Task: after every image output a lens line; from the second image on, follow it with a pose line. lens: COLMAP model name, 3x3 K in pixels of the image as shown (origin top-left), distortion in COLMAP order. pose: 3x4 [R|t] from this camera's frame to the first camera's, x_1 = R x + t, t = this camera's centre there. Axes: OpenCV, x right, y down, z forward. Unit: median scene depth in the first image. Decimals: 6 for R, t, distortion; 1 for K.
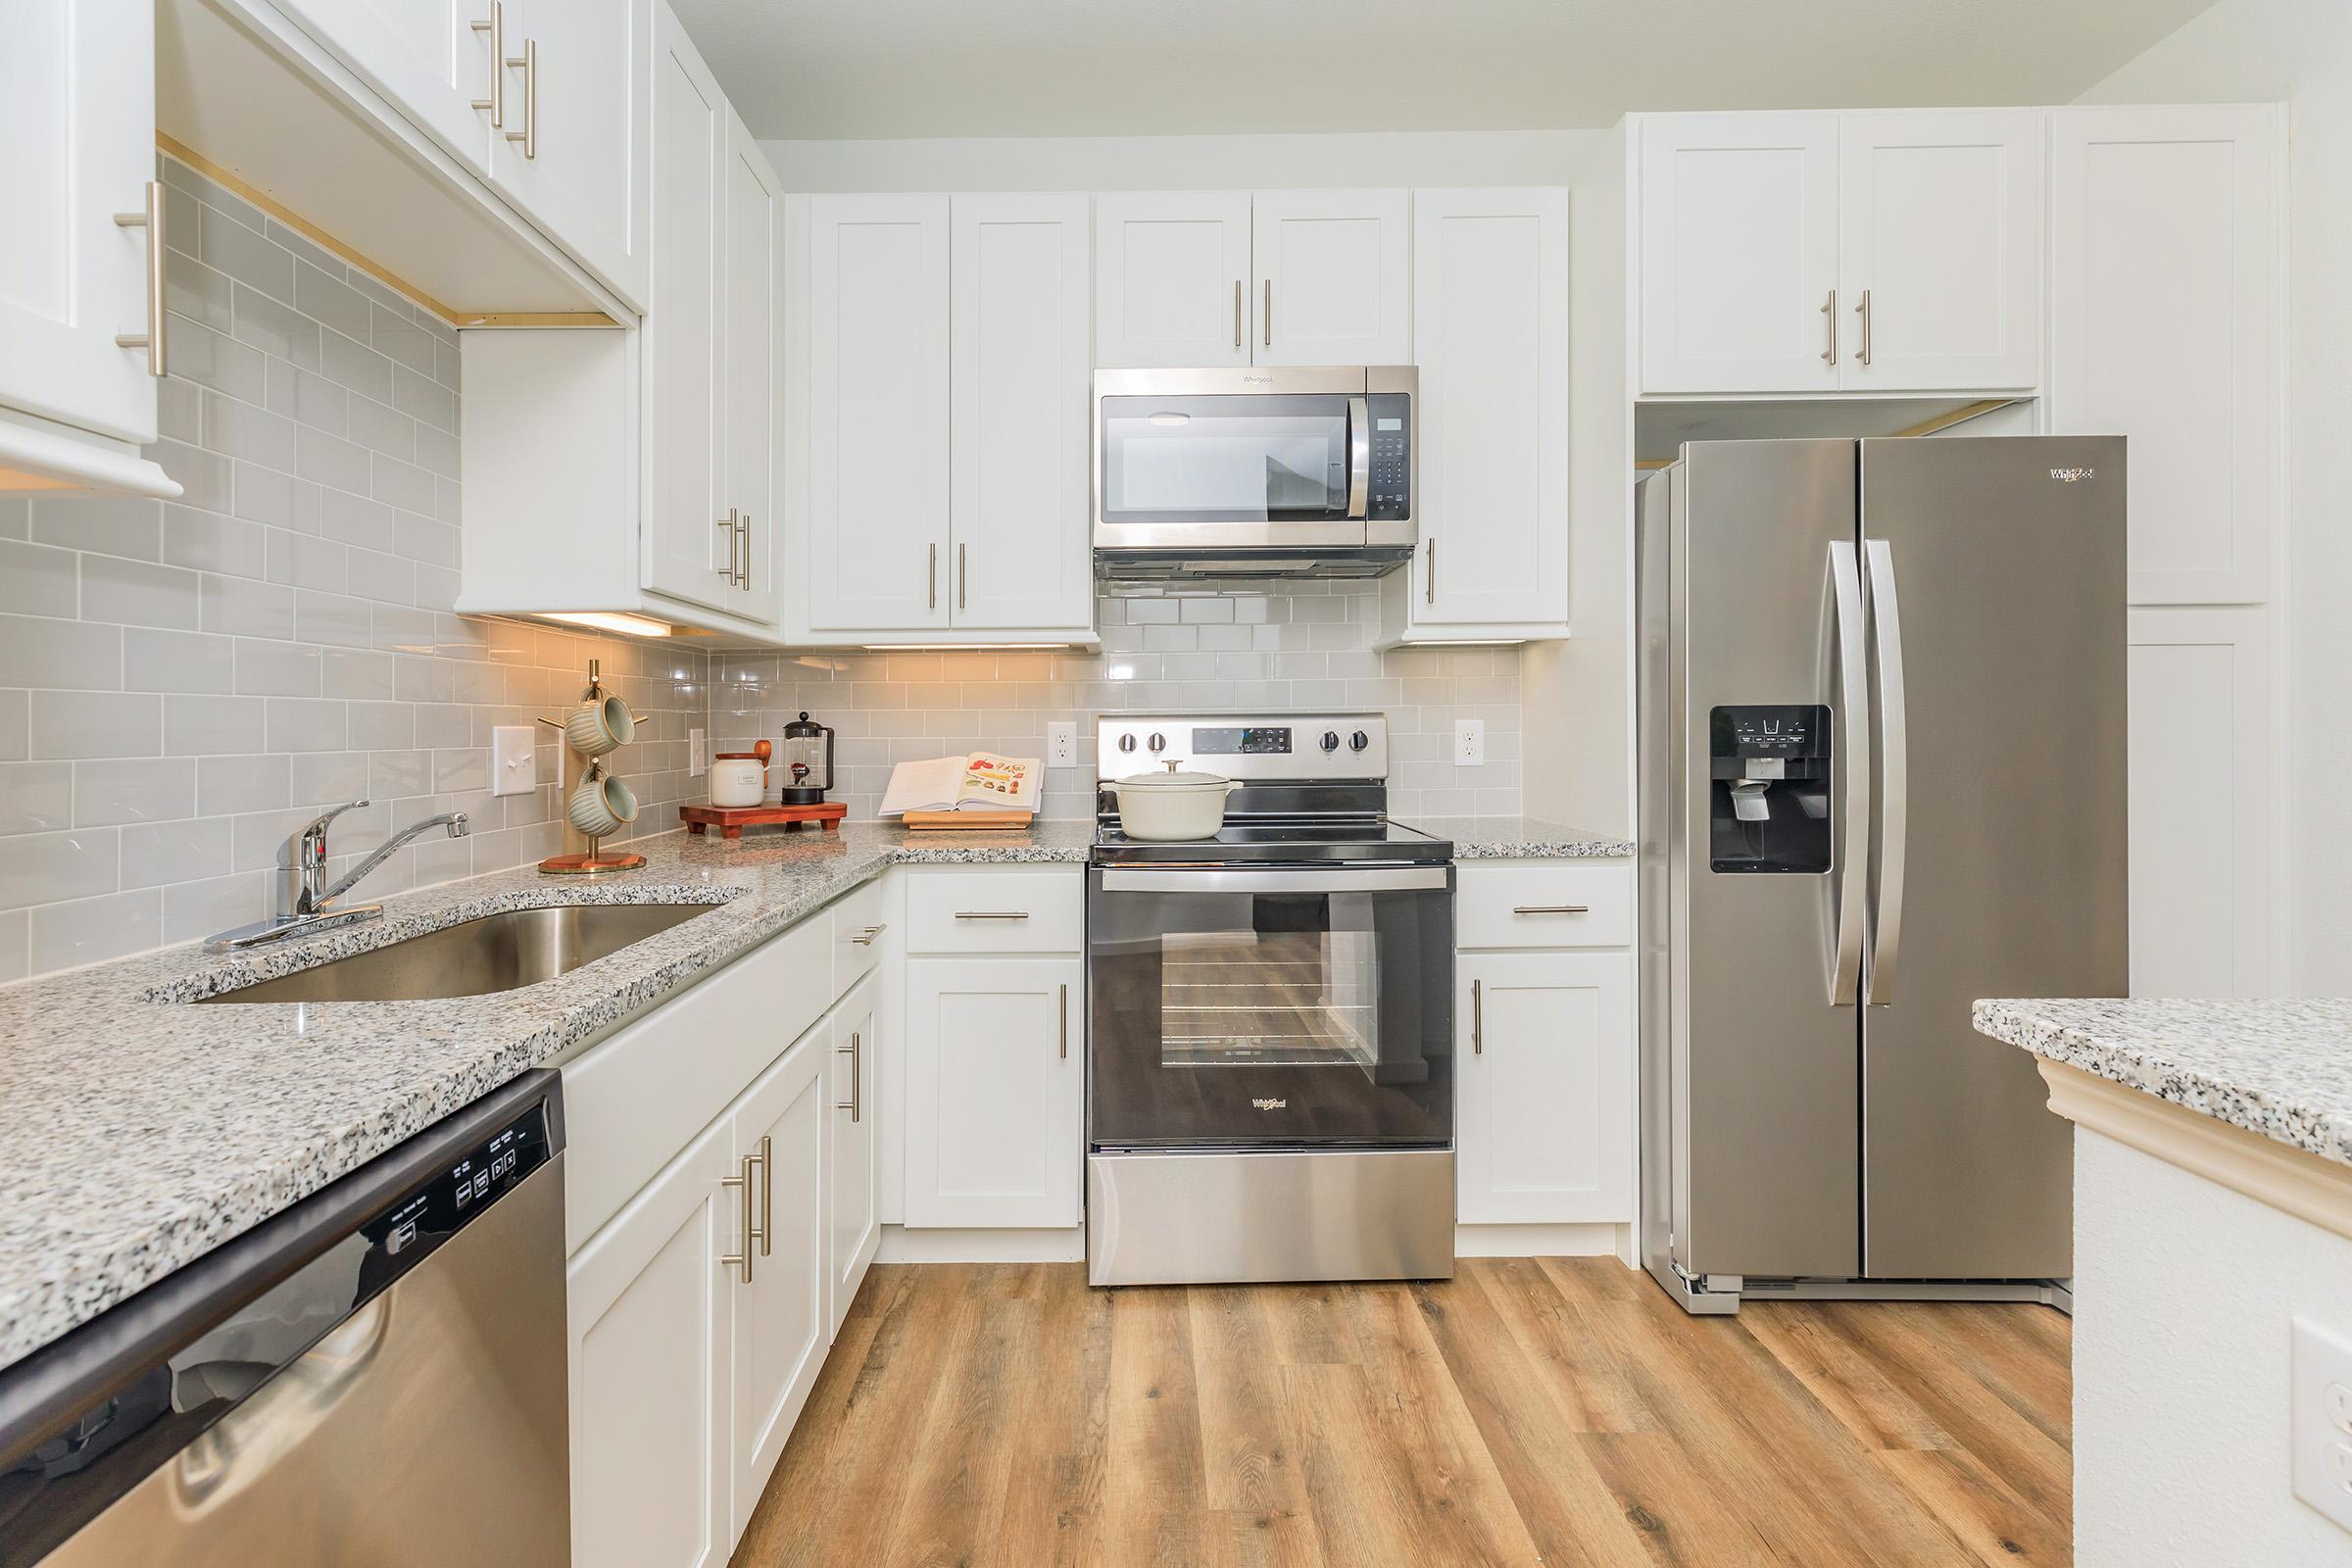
lens RADIAL K [[1086.0, 0, 1151.1], [0, 1086.0, 723.9], [0, 0, 1]] dist [-0.003245, 0.000854]
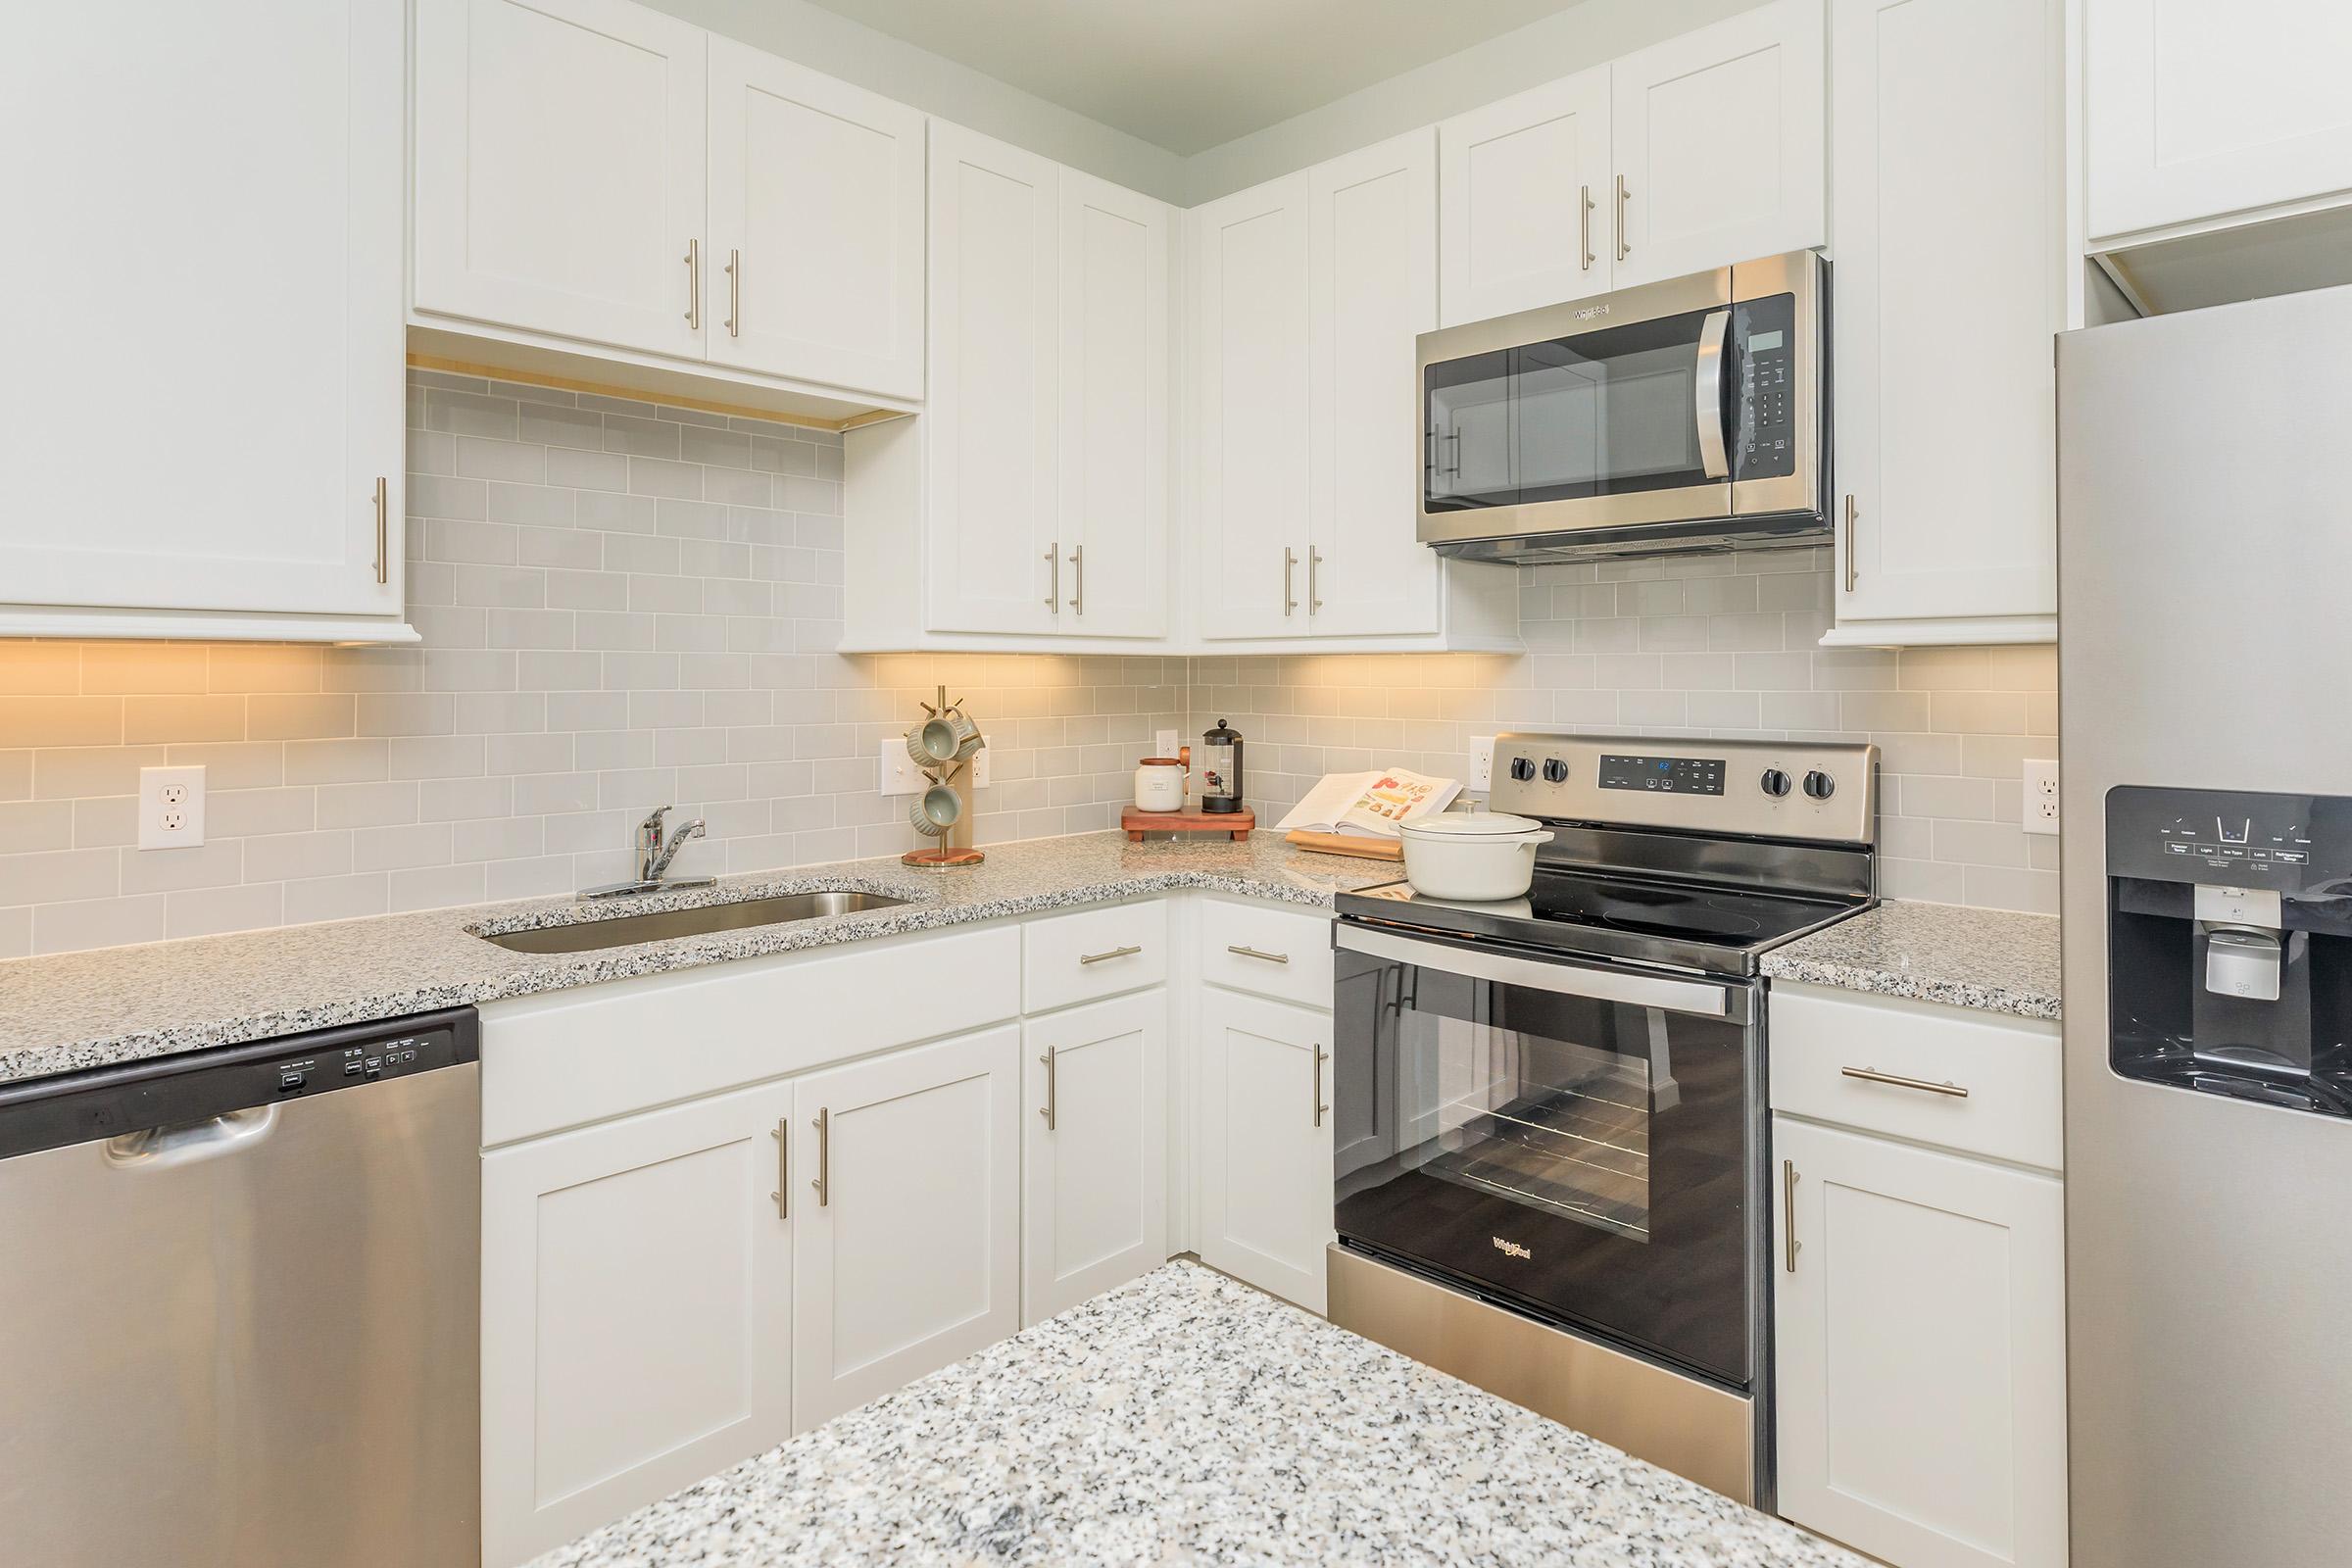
lens RADIAL K [[1269.9, 0, 1097.9], [0, 1269.9, 667.4], [0, 0, 1]] dist [0.007641, 0.000962]
pose [[0.709922, -0.004344, -0.704267, 0.549225], [-0.002477, 0.999959, -0.008665, -0.063704], [0.704276, 0.007896, 0.709883, 0.128355]]
